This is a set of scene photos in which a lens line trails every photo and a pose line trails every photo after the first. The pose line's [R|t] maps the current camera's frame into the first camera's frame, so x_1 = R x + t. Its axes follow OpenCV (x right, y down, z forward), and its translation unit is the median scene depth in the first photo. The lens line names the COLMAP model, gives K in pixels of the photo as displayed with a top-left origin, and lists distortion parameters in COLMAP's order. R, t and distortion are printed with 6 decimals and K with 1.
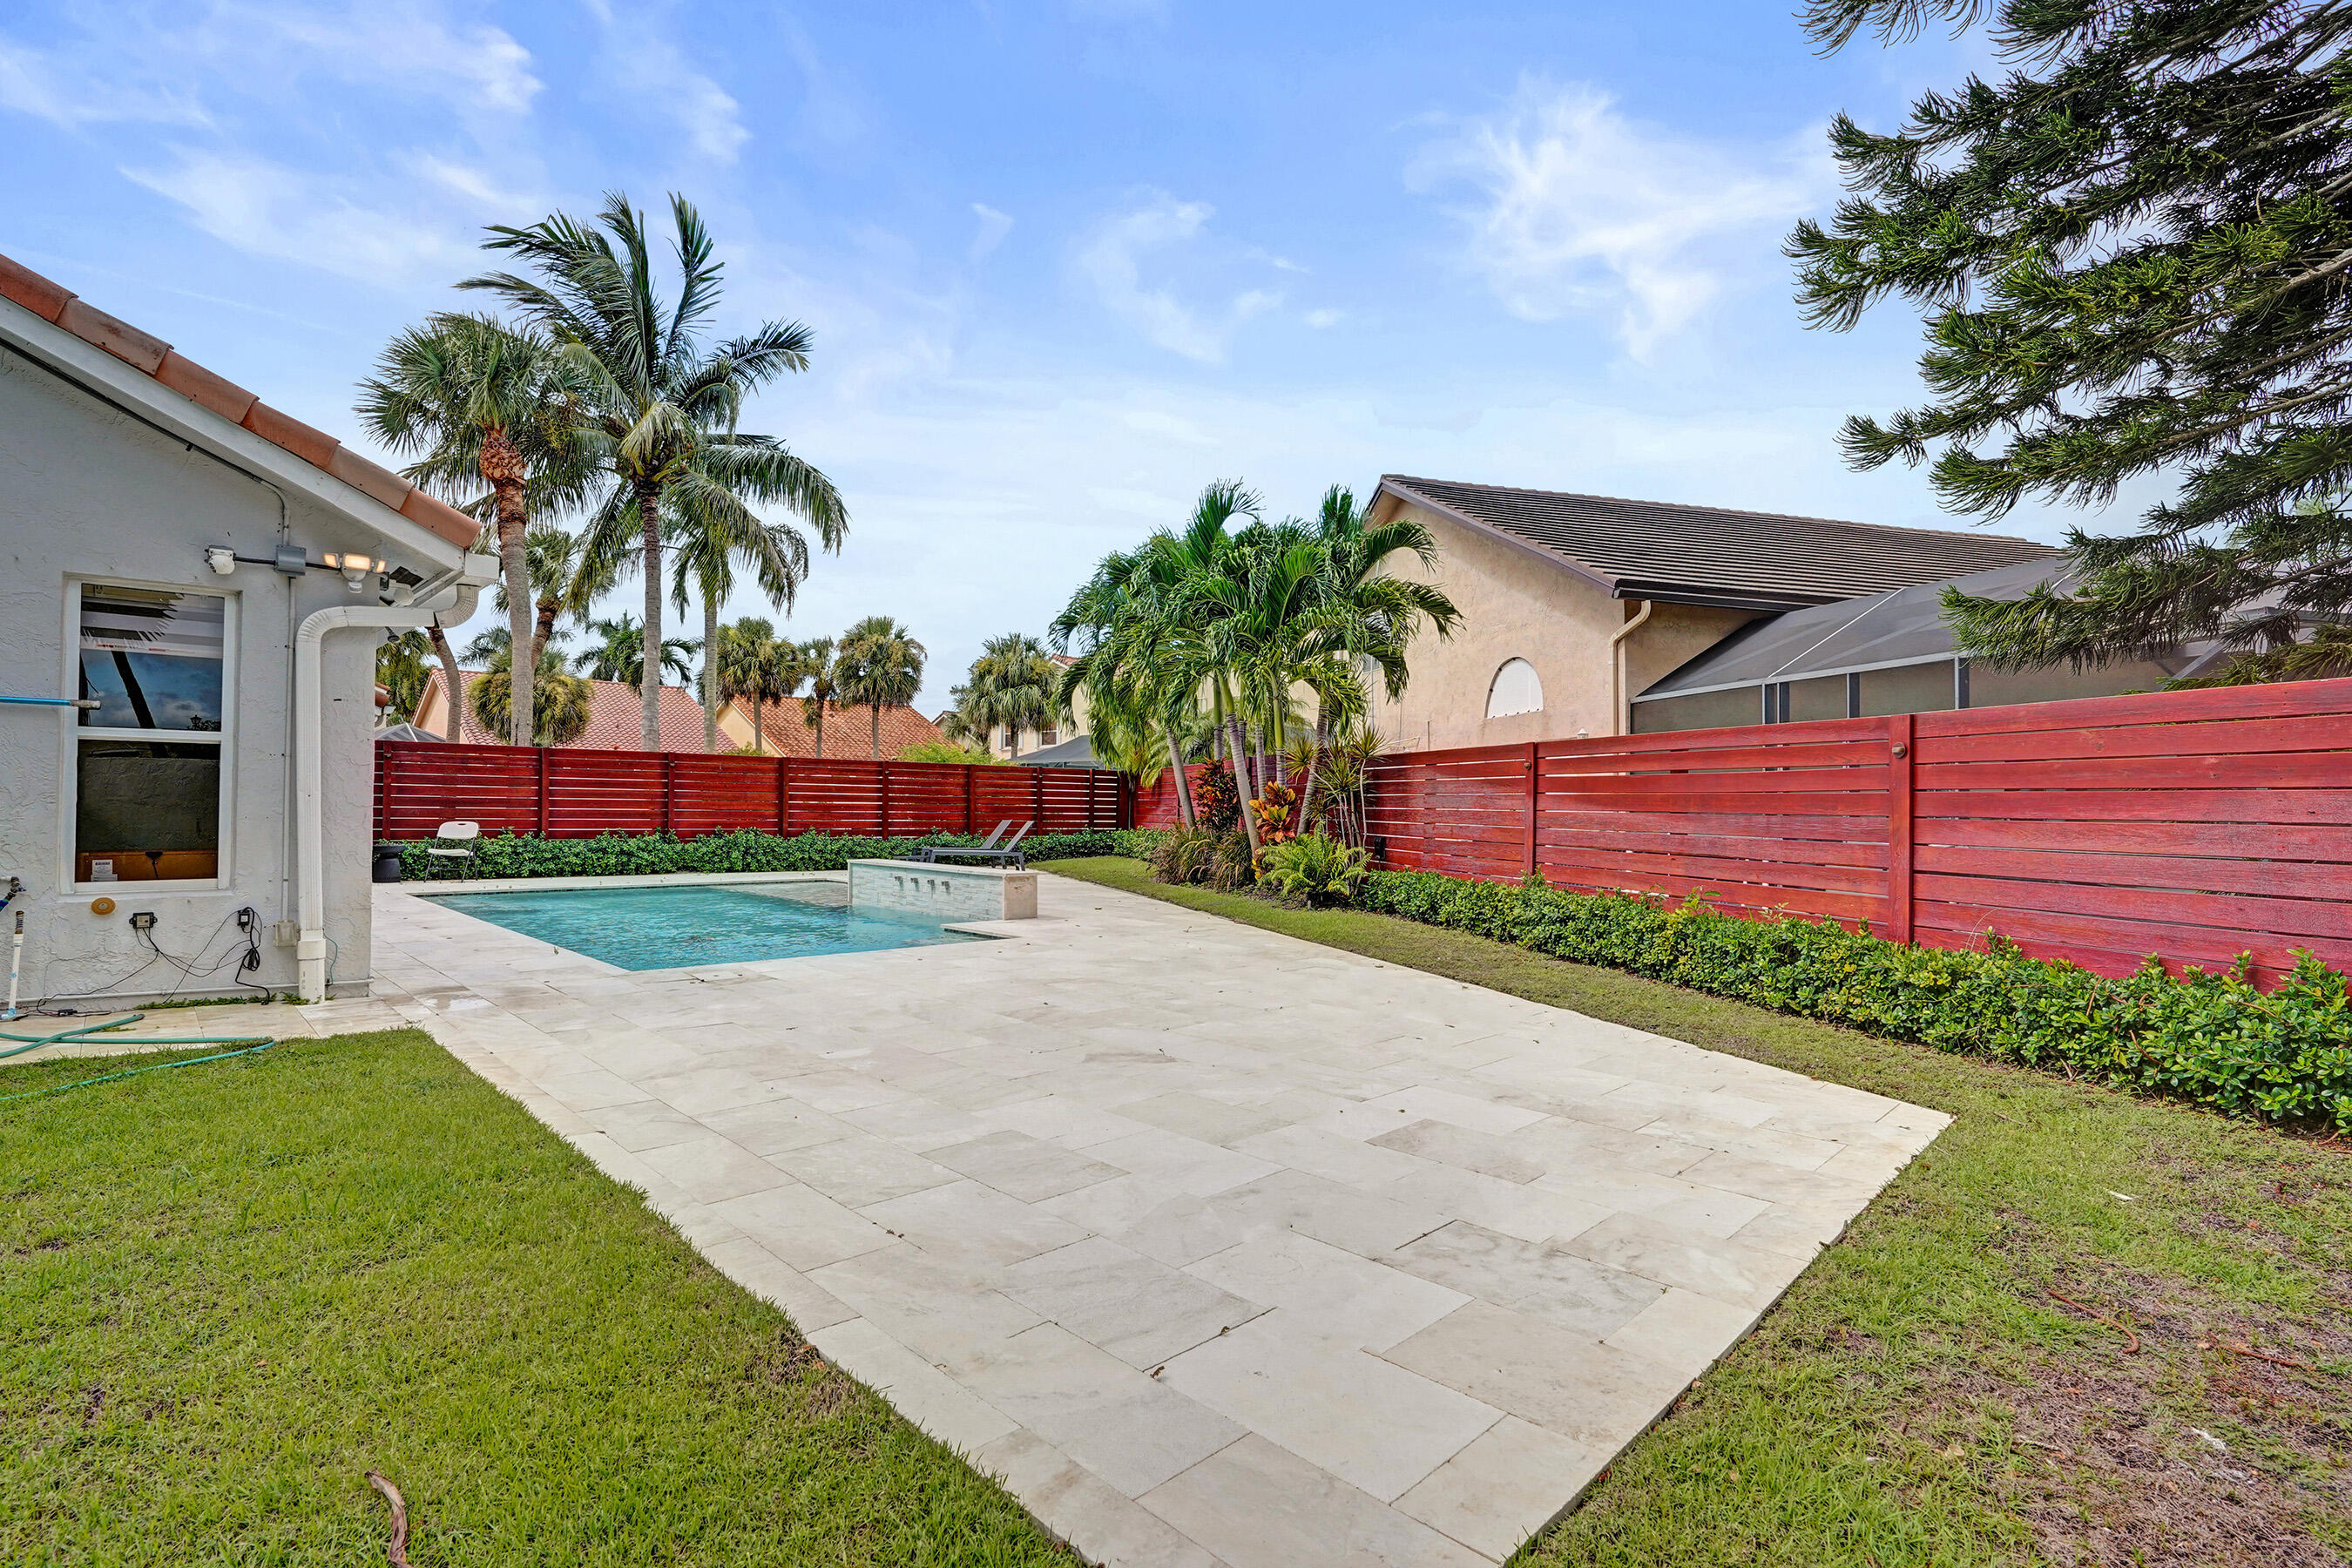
lens RADIAL K [[1127.2, 0, 1176.5], [0, 1127.2, 774.2], [0, 0, 1]] dist [-0.071586, 0.035251]
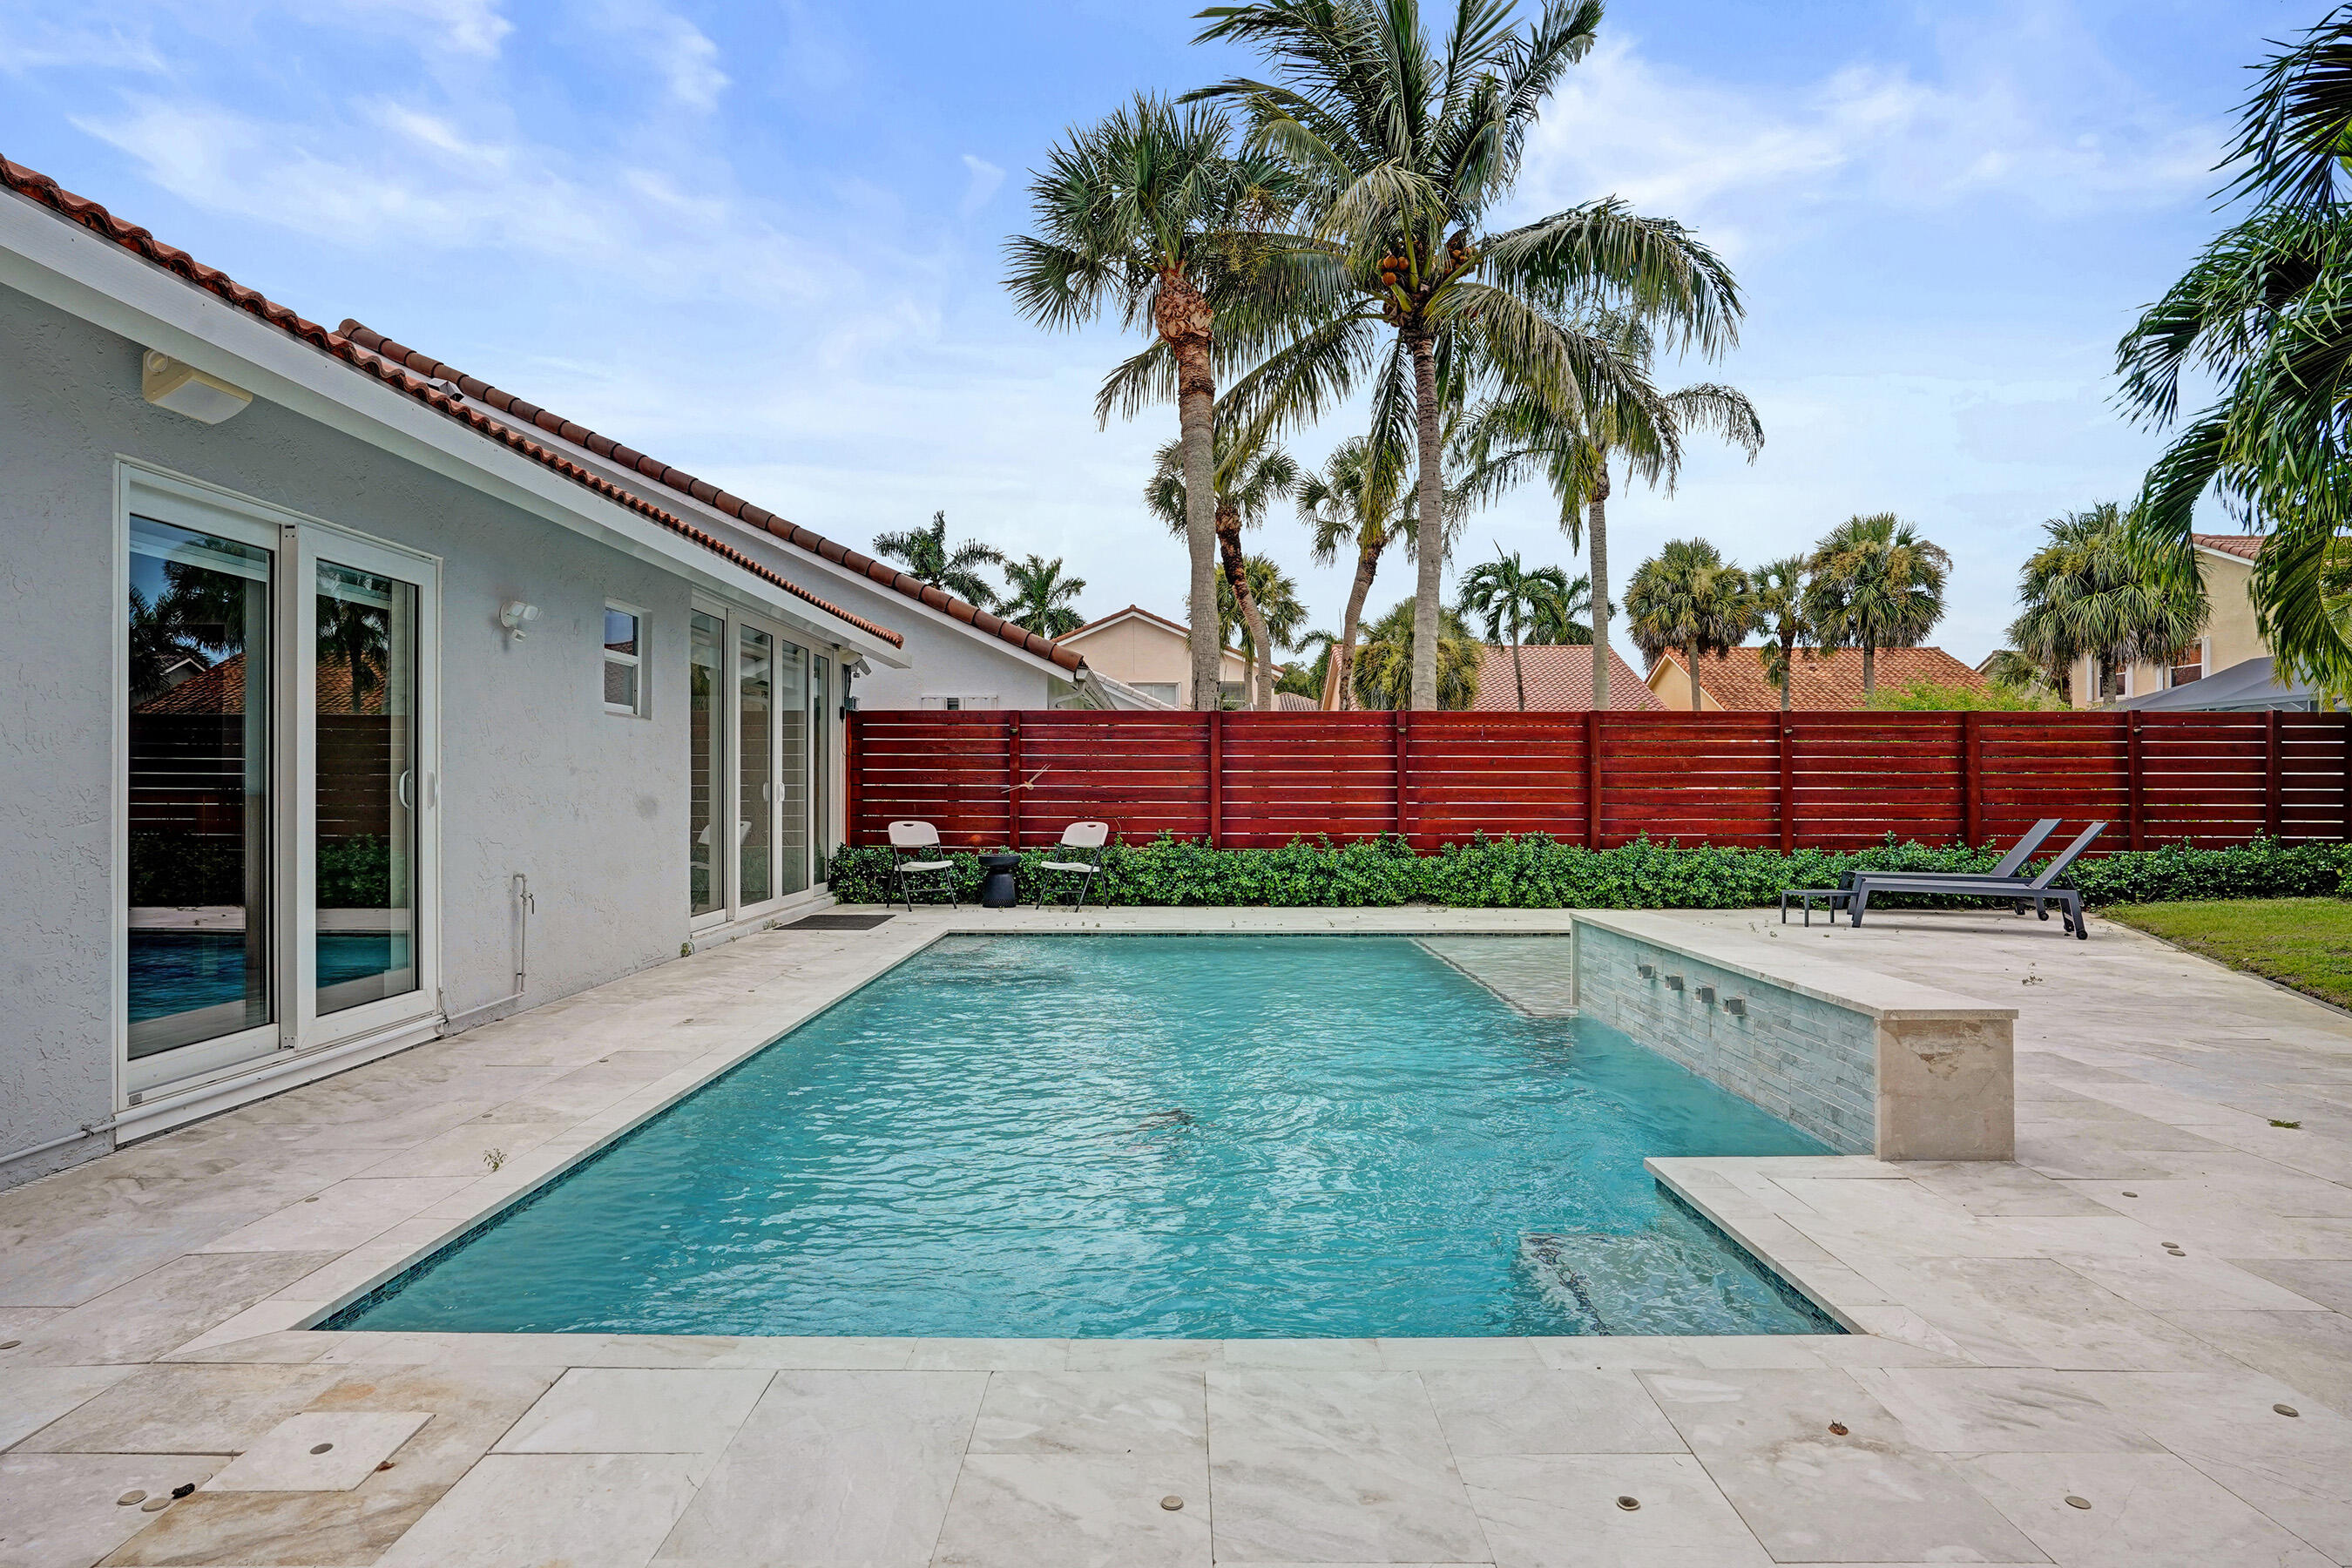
lens RADIAL K [[1311.8, 0, 1175.4], [0, 1311.8, 790.1], [0, 0, 1]] dist [-0.050680, 0.032810]
pose [[0.705503, -0.010998, -0.708621, -0.023847], [0.028059, 0.999529, 0.012423, 0.011993], [0.708151, -0.028648, 0.705480, 0.387246]]
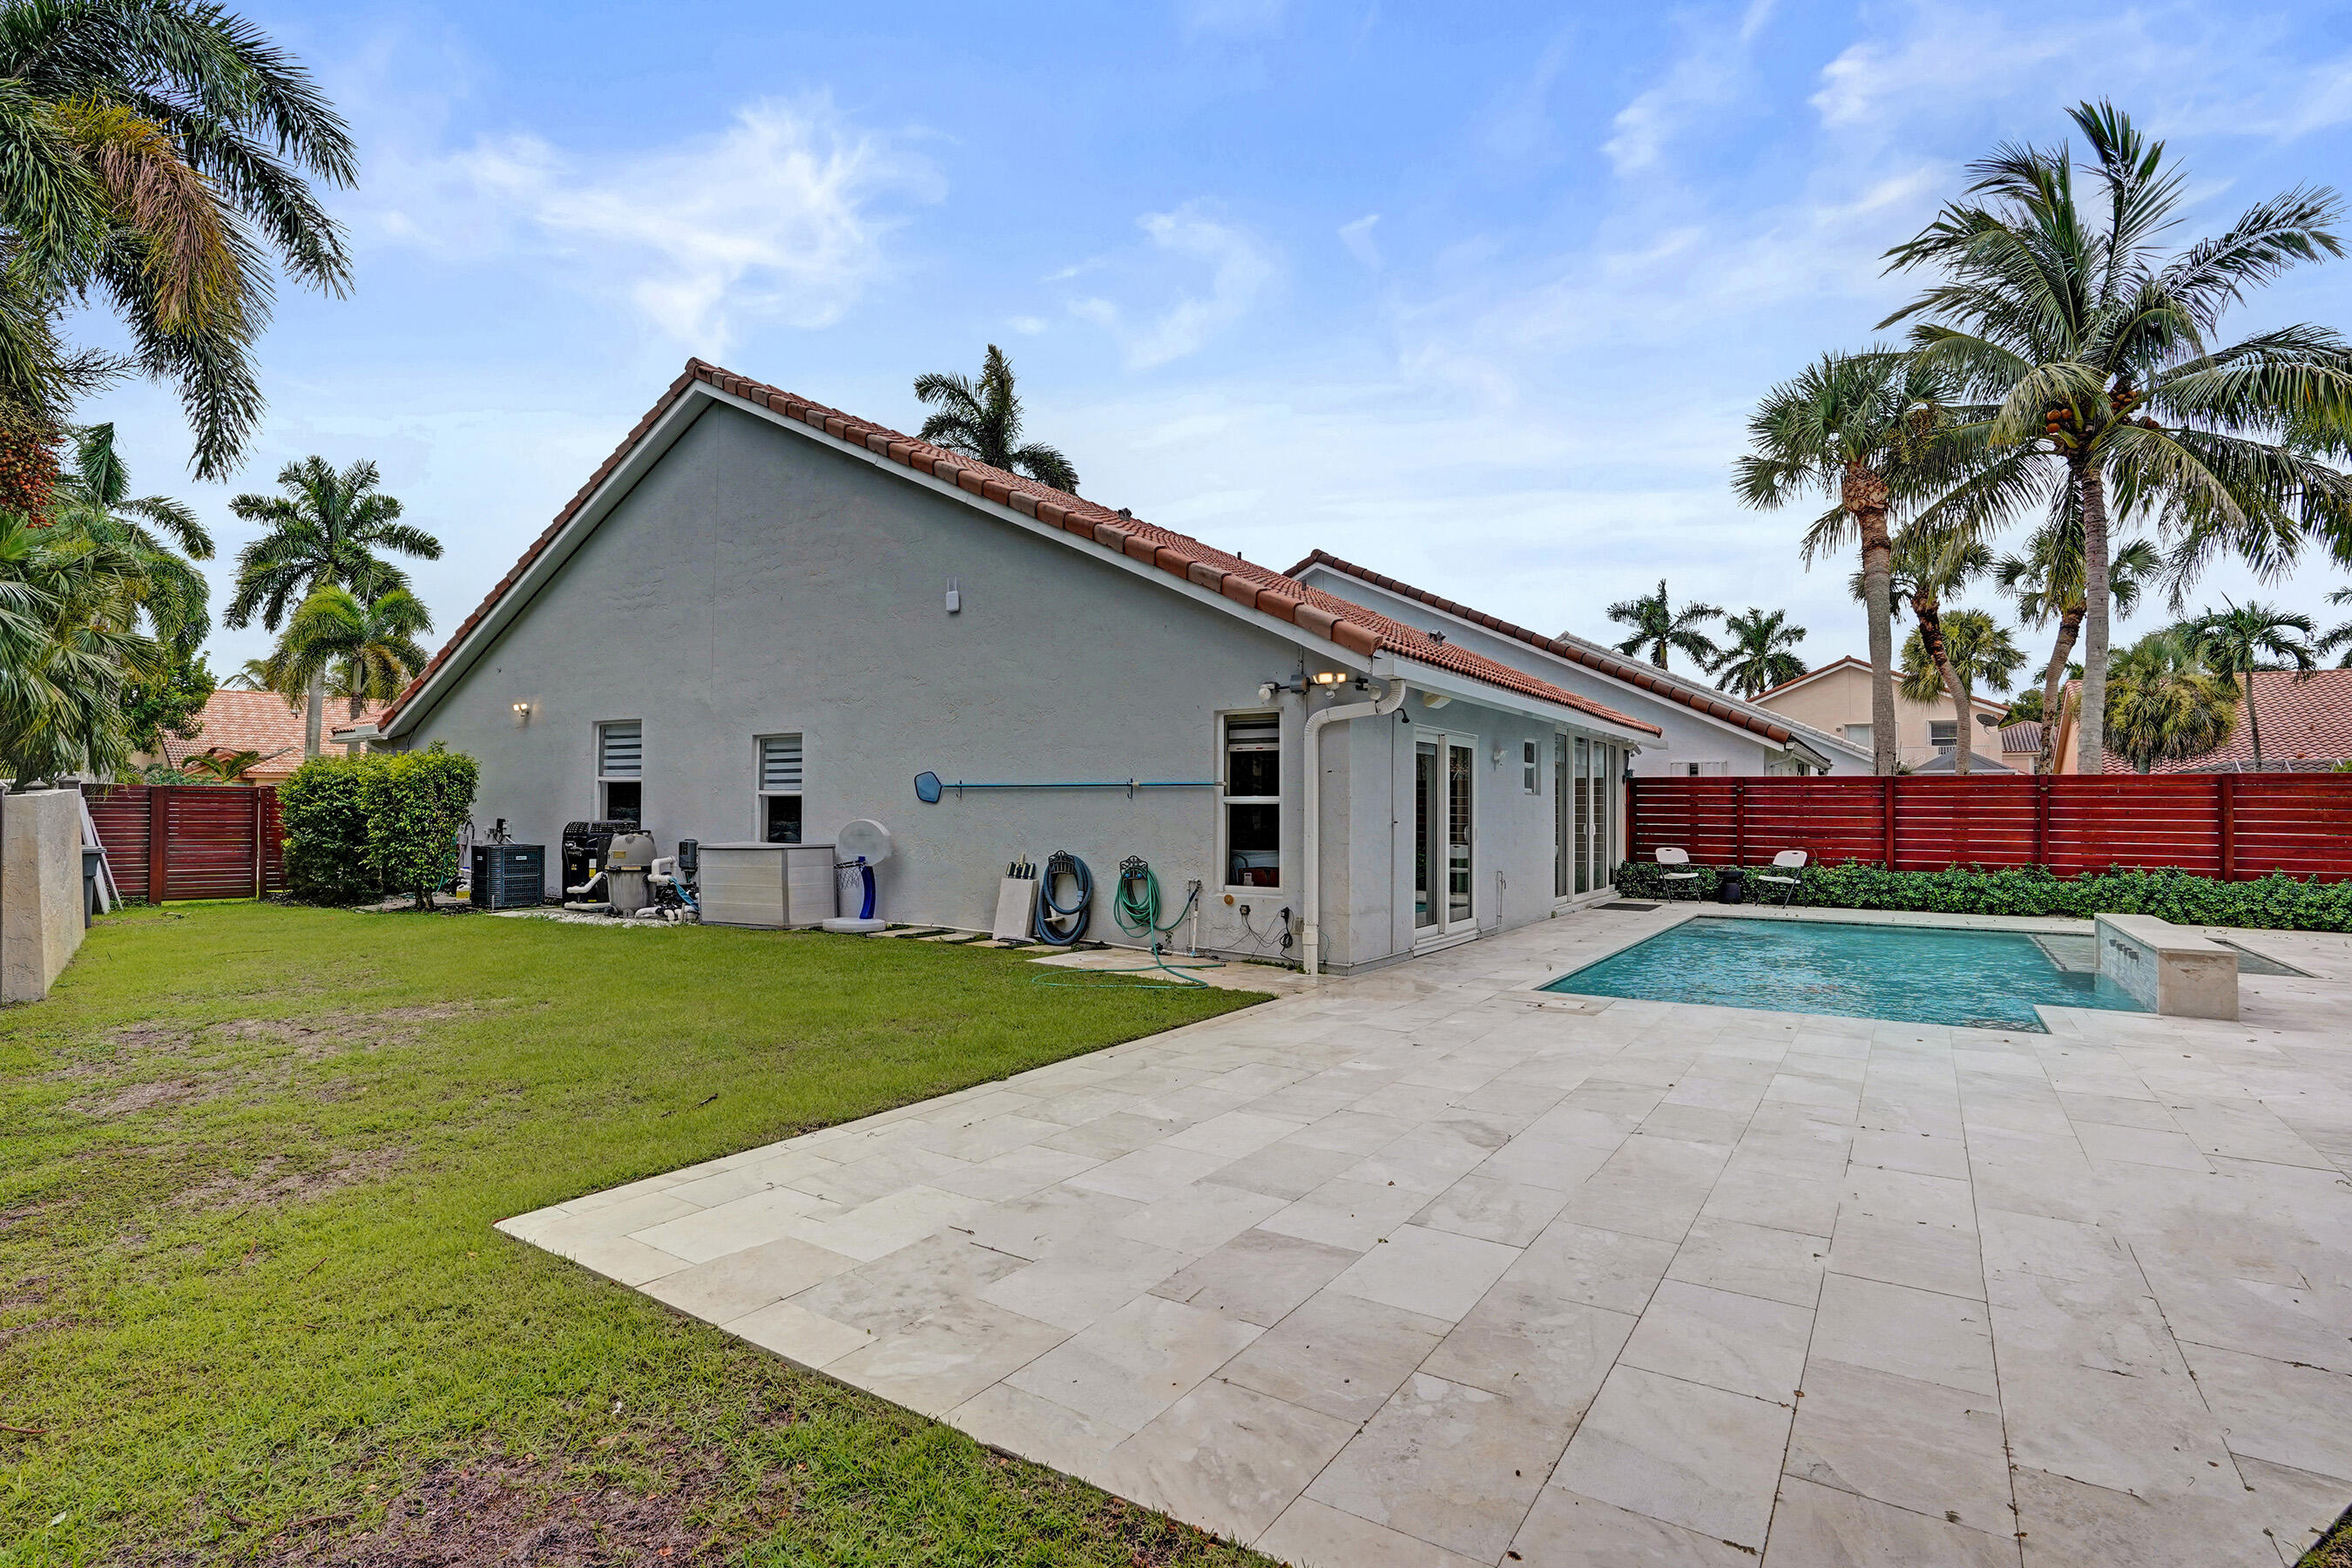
lens RADIAL K [[1147.5, 0, 1164.2], [0, 1147.5, 786.1], [0, 0, 1]] dist [-0.071161, 0.030101]
pose [[0.192531, -0.029017, -0.980862, 0.250218], [0.023382, 0.999415, -0.024976, -0.005328], [0.981012, -0.018126, 0.193097, 0.168456]]
